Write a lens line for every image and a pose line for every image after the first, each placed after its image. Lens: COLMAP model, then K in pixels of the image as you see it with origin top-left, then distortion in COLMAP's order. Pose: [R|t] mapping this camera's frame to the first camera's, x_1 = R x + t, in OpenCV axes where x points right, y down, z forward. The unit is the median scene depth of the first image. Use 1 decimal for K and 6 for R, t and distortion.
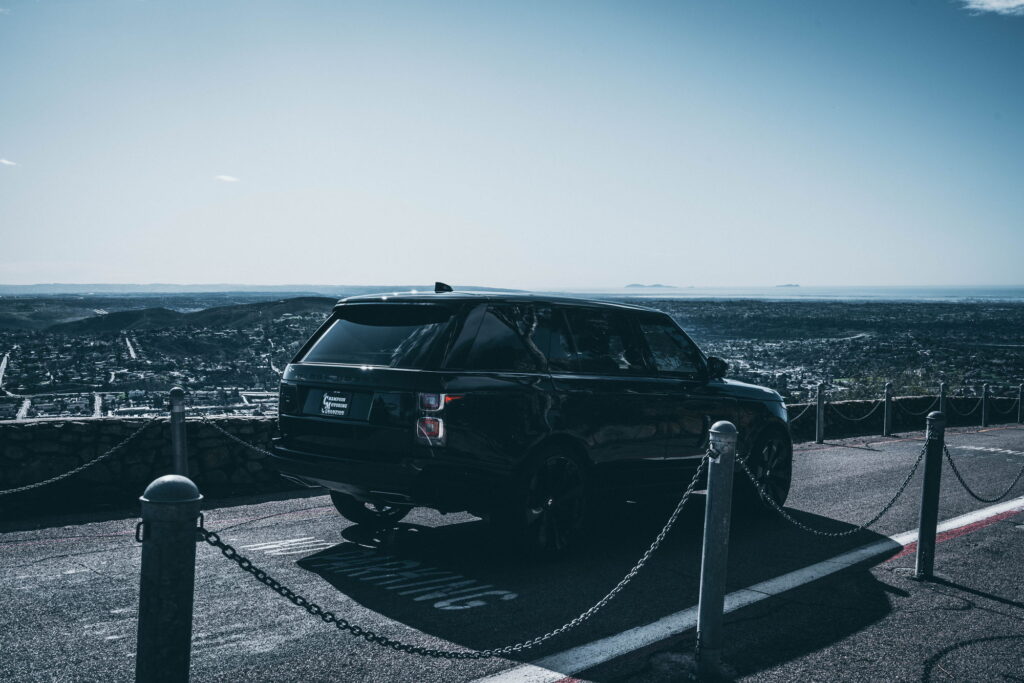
lens RADIAL K [[1007.1, 0, 512.0], [0, 1007.1, 341.5], [0, 0, 1]] dist [0.003516, 0.004584]
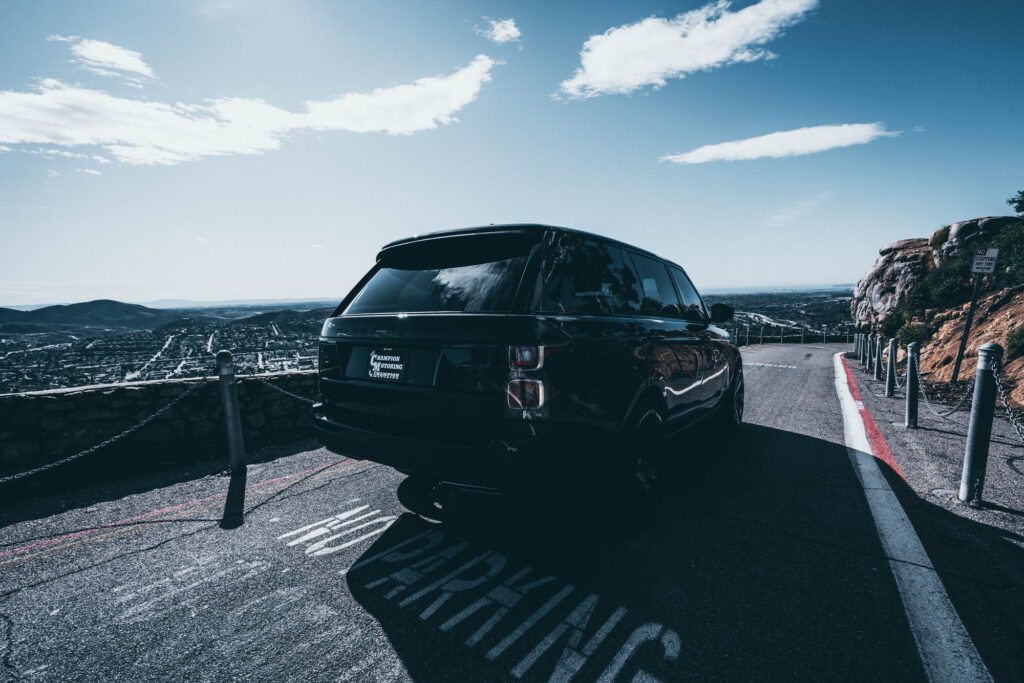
lens RADIAL K [[460.2, 0, 511.2], [0, 460.2, 346.4], [0, 0, 1]] dist [-0.001574, 0.000332]
pose [[0.993204, -0.041427, 0.108764, -0.112002], [0.035025, 0.997576, 0.060126, 0.028604], [-0.110991, -0.055908, 0.992248, 0.605872]]
